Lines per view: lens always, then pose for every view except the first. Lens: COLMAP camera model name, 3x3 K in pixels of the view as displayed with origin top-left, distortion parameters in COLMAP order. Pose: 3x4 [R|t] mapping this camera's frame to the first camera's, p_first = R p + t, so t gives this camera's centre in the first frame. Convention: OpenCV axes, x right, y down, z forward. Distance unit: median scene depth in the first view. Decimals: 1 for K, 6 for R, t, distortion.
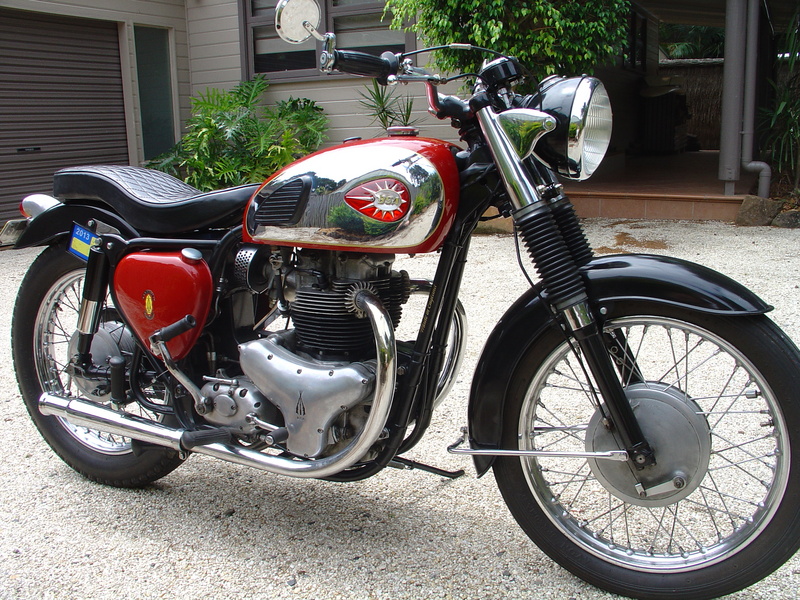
lens RADIAL K [[815.5, 0, 400.0], [0, 815.5, 300.0], [0, 0, 1]] dist [-0.179777, 0.212836]
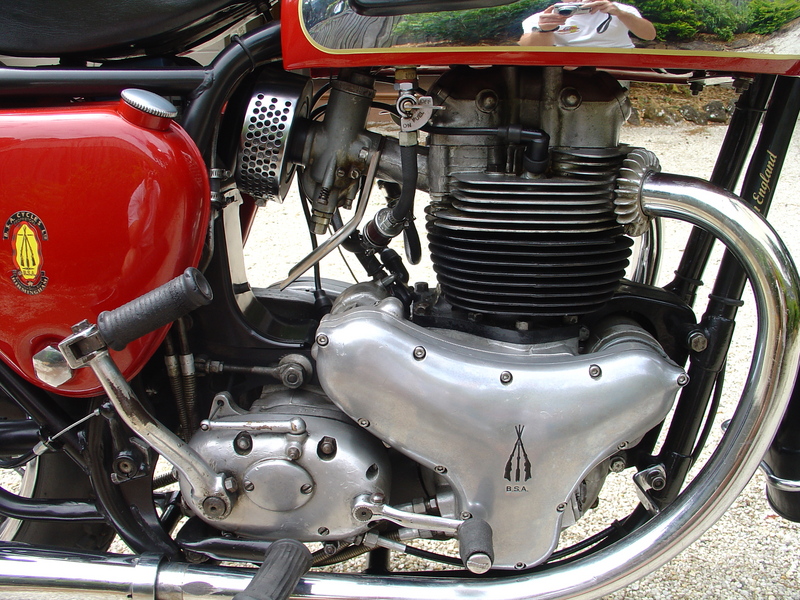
lens RADIAL K [[815.5, 0, 400.0], [0, 815.5, 300.0], [0, 0, 1]] dist [-0.179777, 0.212836]
pose [[0.896472, -0.114133, 0.428150, -0.325019], [0.072652, 0.991041, 0.112065, -0.000826], [-0.437104, -0.069357, 0.896733, 0.627664]]
